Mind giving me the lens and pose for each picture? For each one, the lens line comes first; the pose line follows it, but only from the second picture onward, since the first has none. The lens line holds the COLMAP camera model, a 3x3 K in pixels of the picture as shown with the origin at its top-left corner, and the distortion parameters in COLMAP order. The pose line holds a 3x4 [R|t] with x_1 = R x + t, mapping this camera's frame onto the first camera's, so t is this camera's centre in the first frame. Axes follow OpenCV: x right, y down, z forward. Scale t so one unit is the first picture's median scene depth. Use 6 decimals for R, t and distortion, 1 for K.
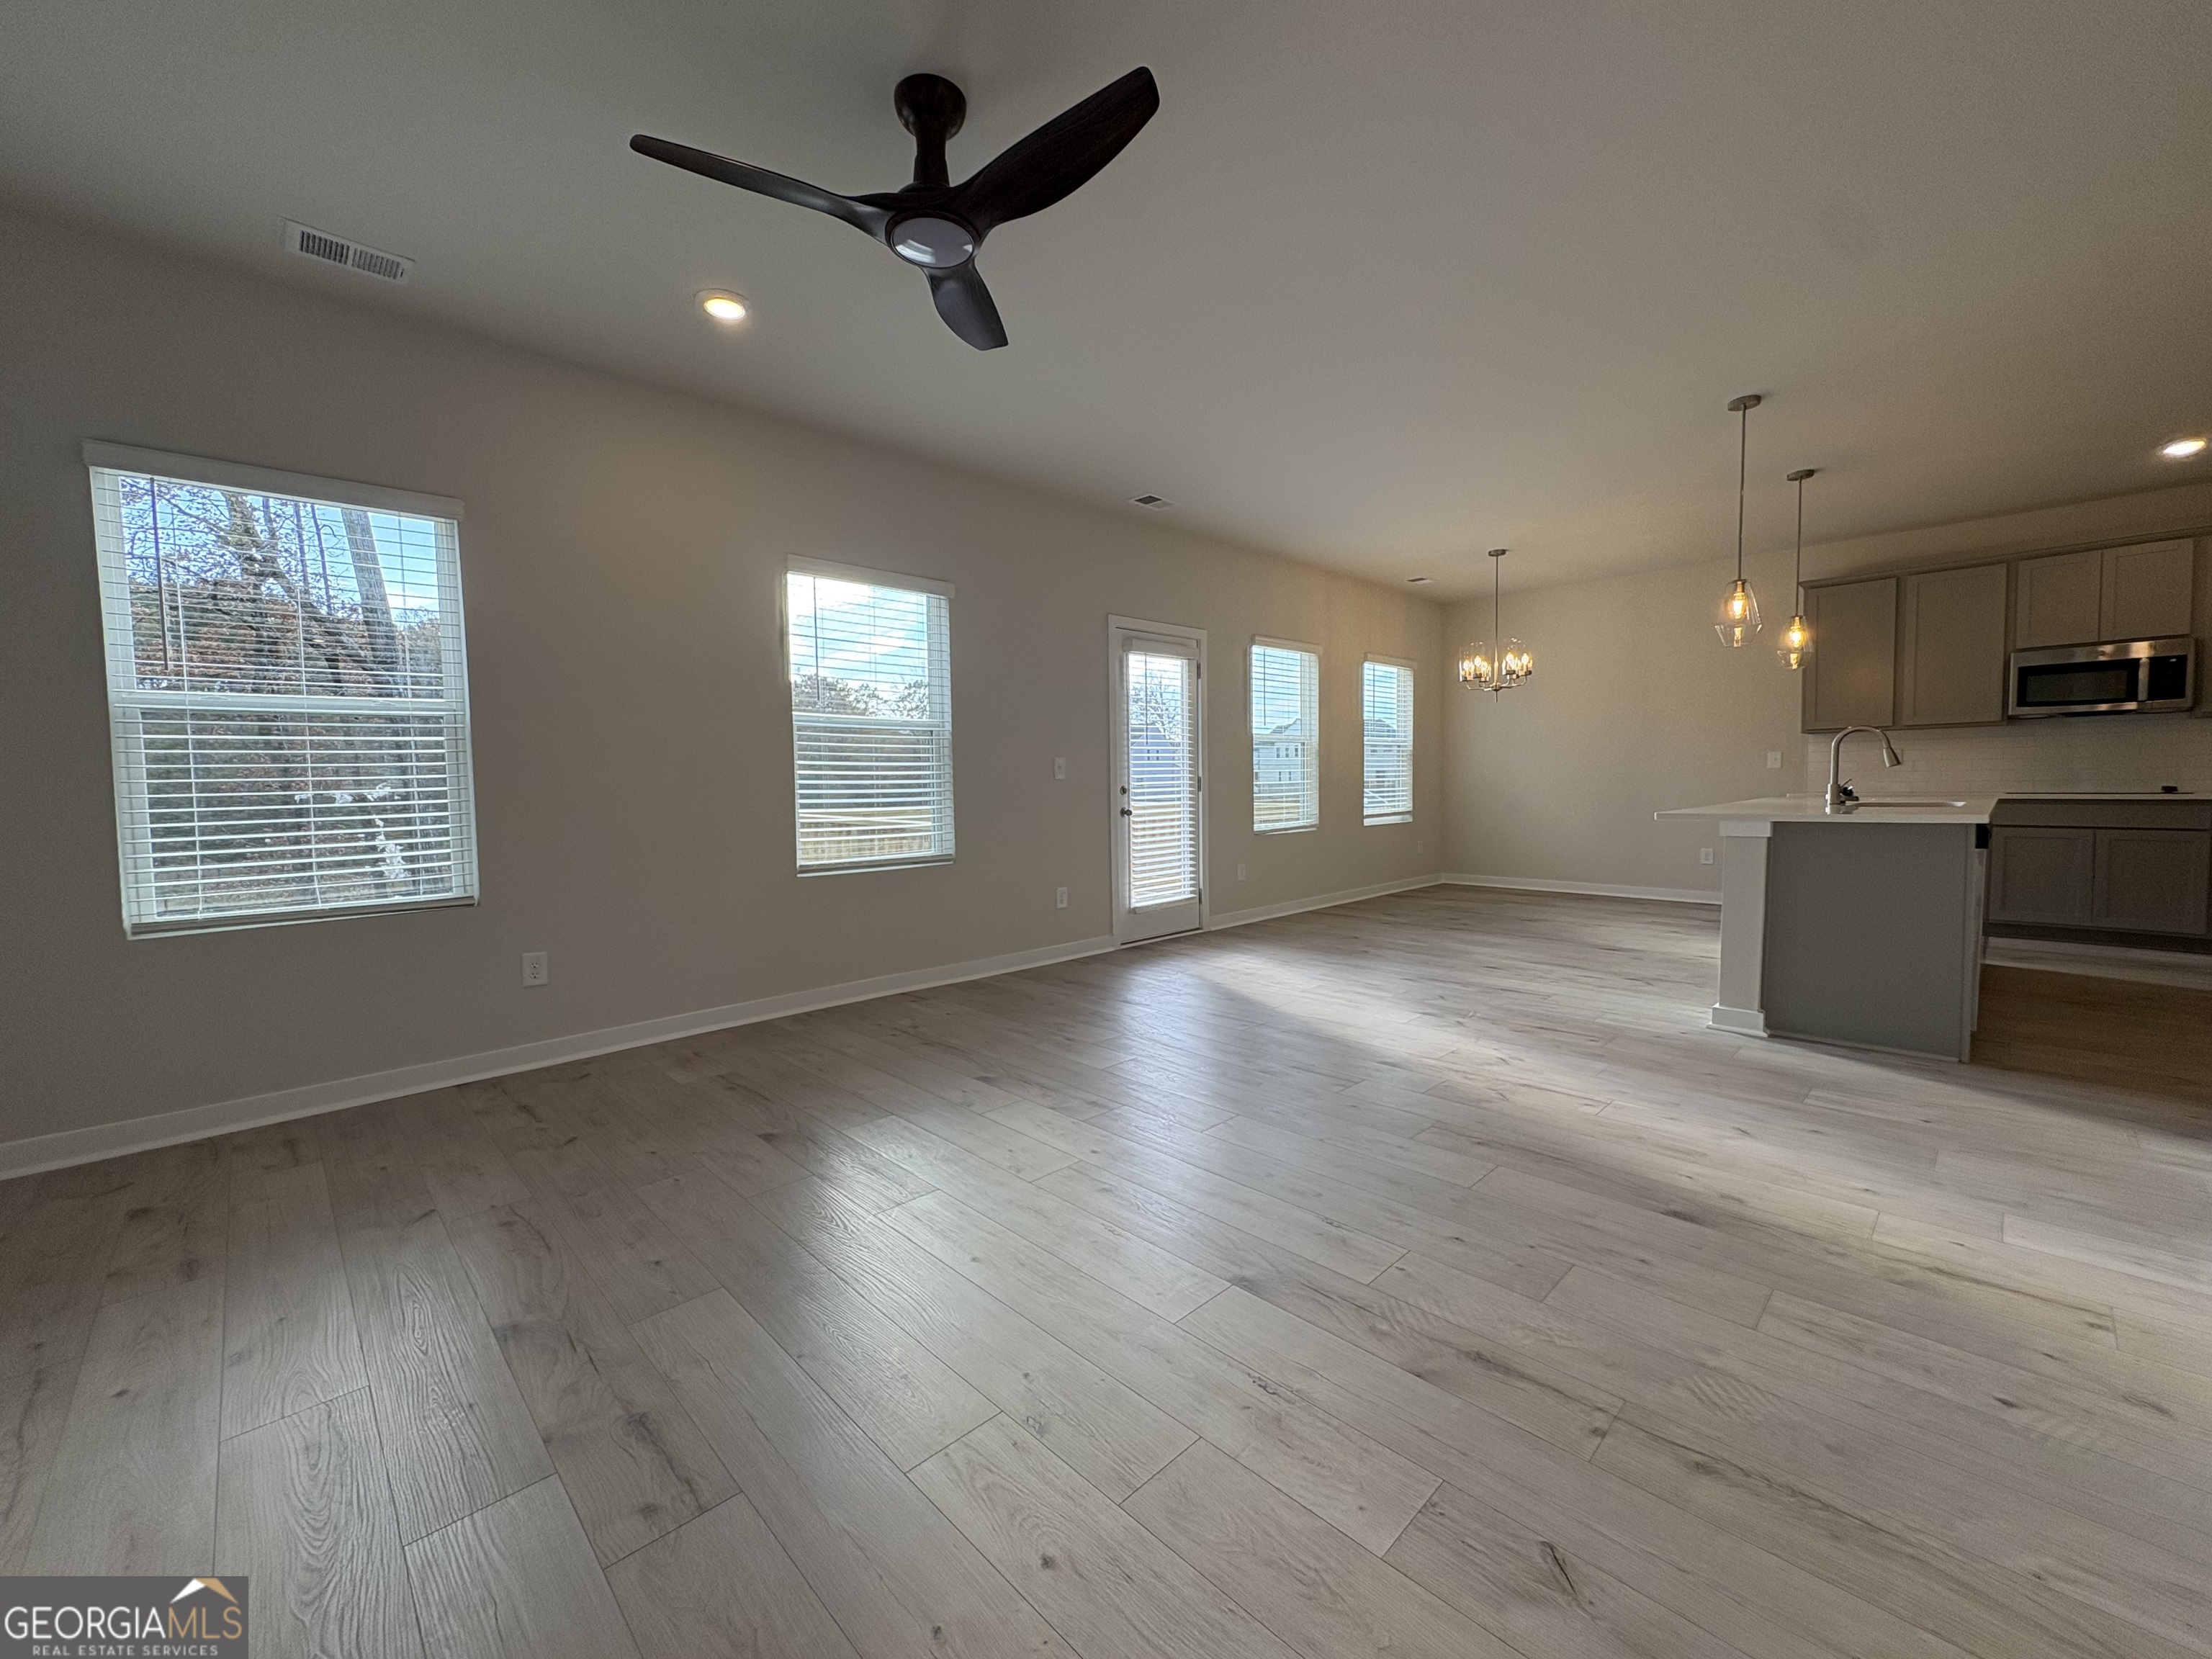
lens RADIAL K [[884.9, 0, 1104.9], [0, 884.9, 831.3], [0, 0, 1]] dist [0.000013, 0.000408]
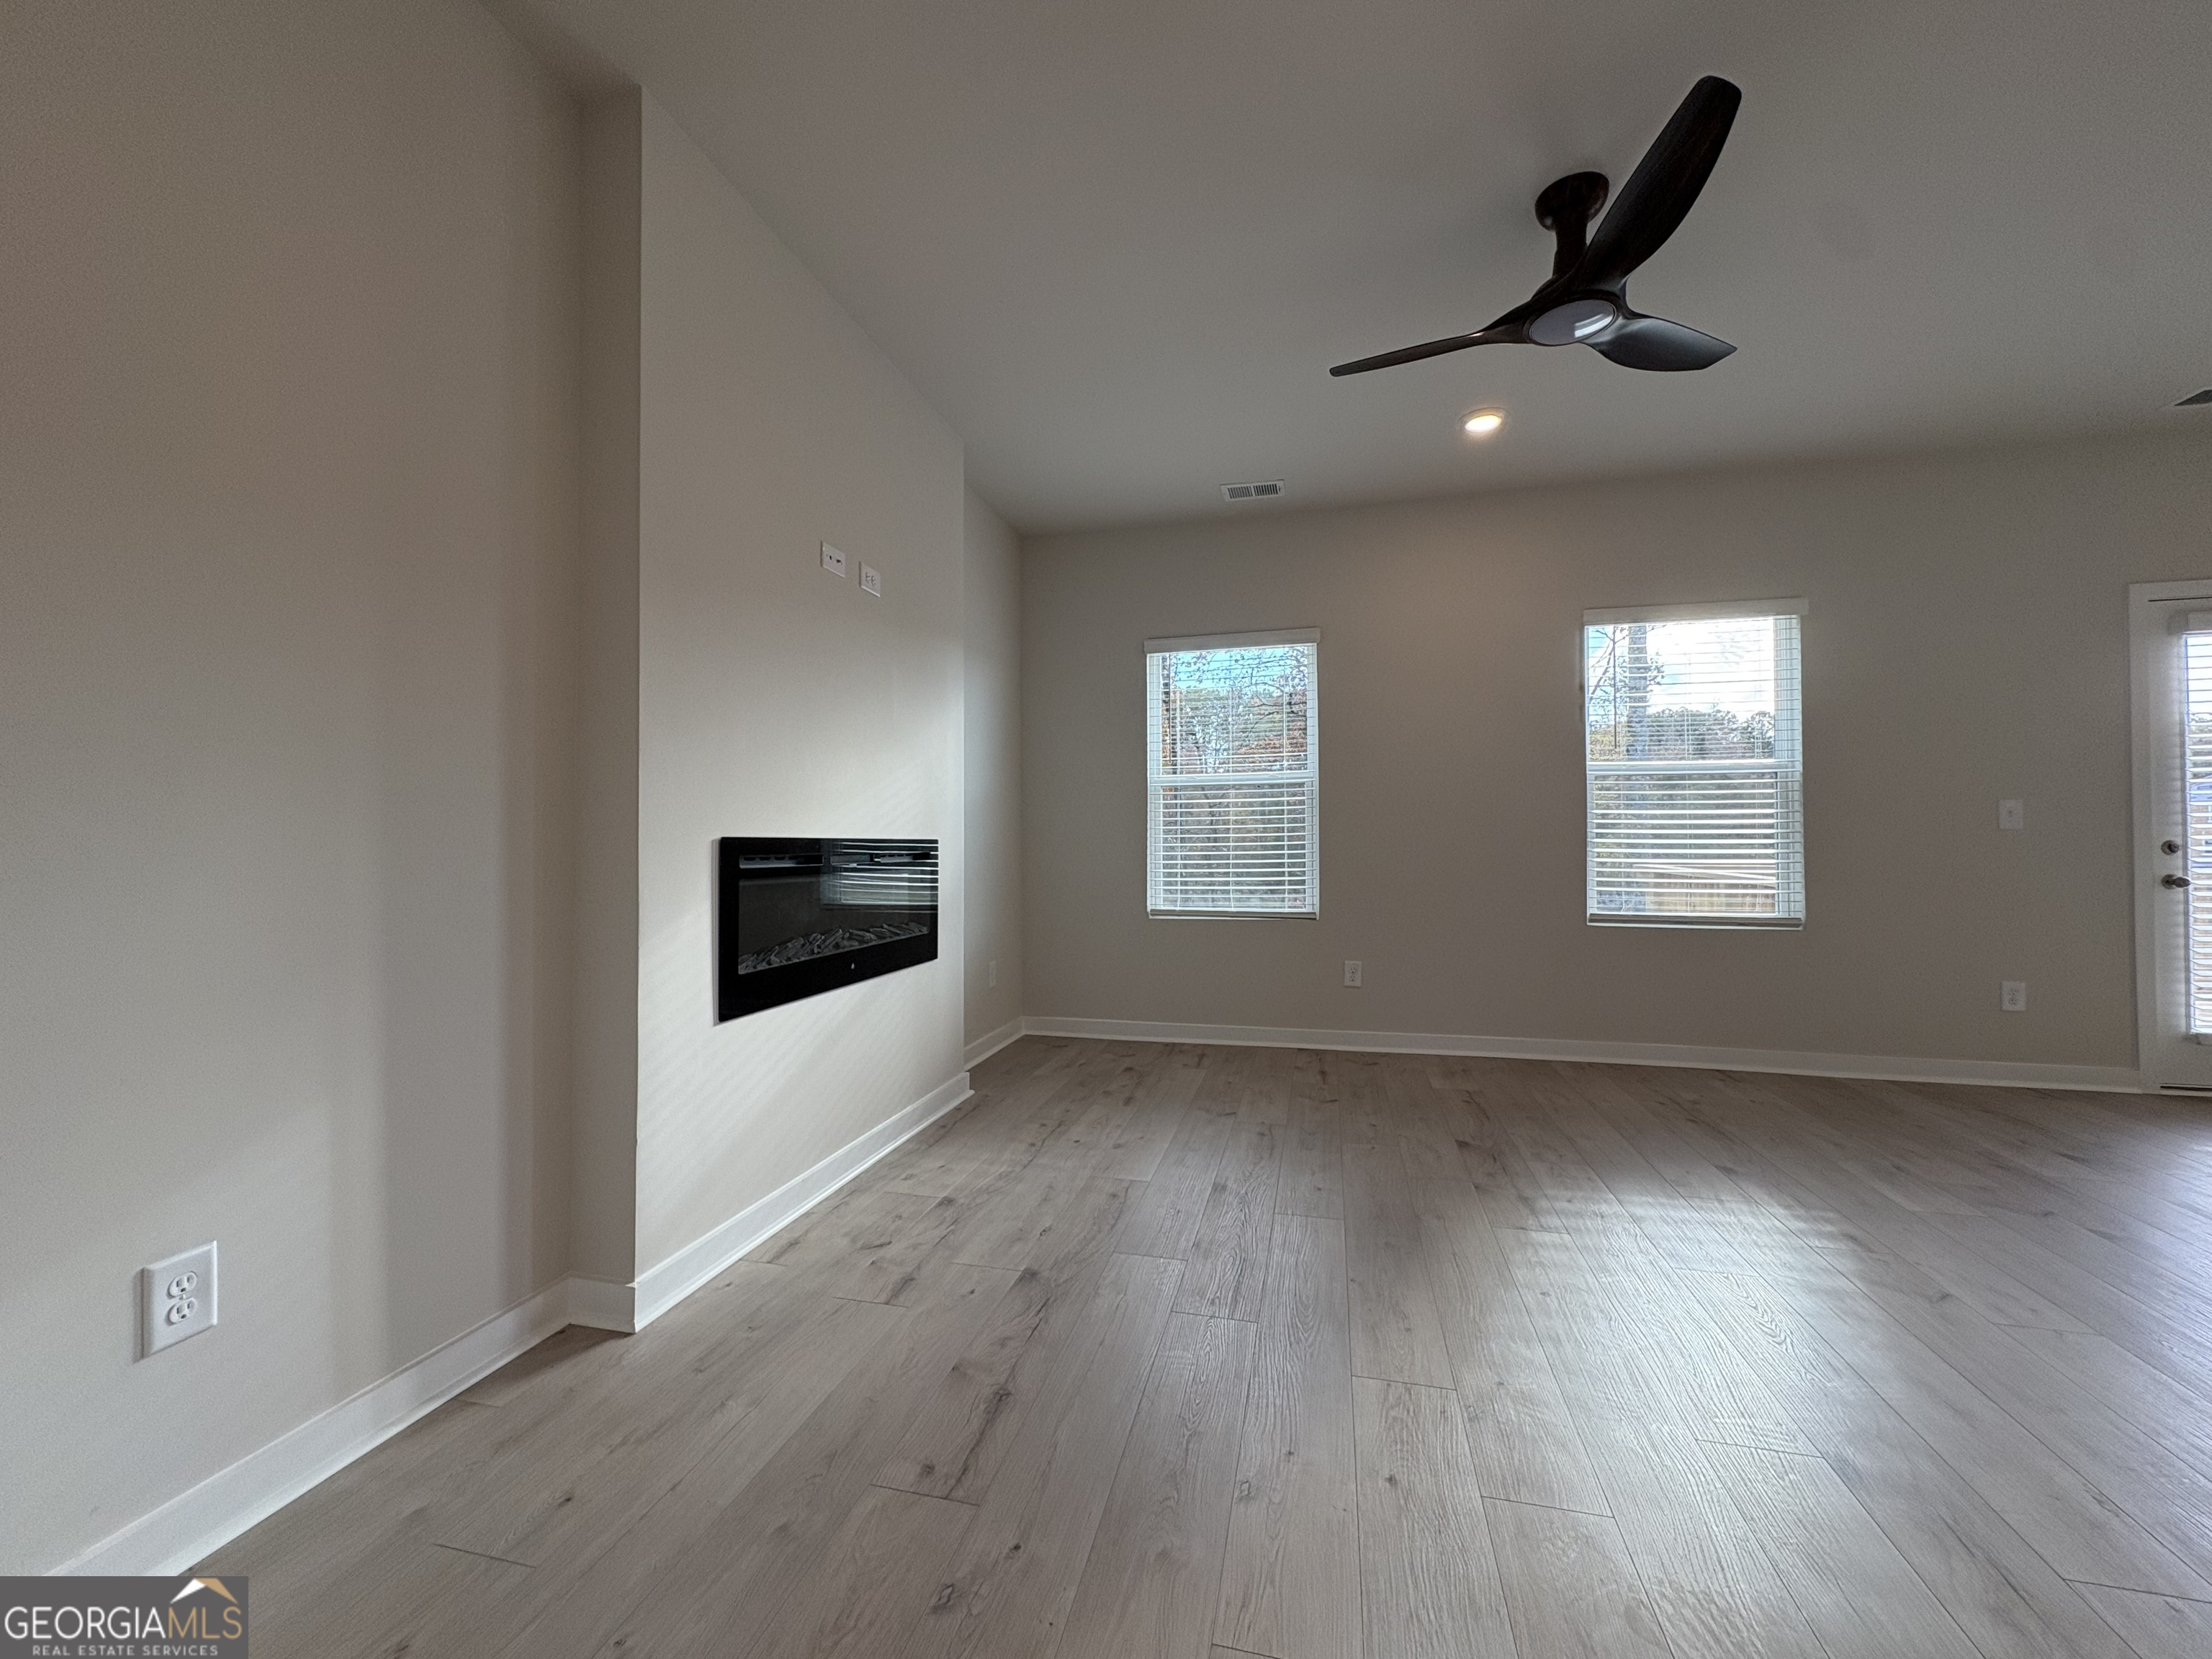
lens RADIAL K [[875.9, 0, 1094.0], [0, 875.9, 834.6], [0, 0, 1]] dist [-0.001702, -0.000011]
pose [[0.518760, 0.008858, -0.854874, 0.245513], [-0.054853, 0.998231, -0.022942, 0.002803], [0.853158, 0.058794, 0.518328, -0.000819]]
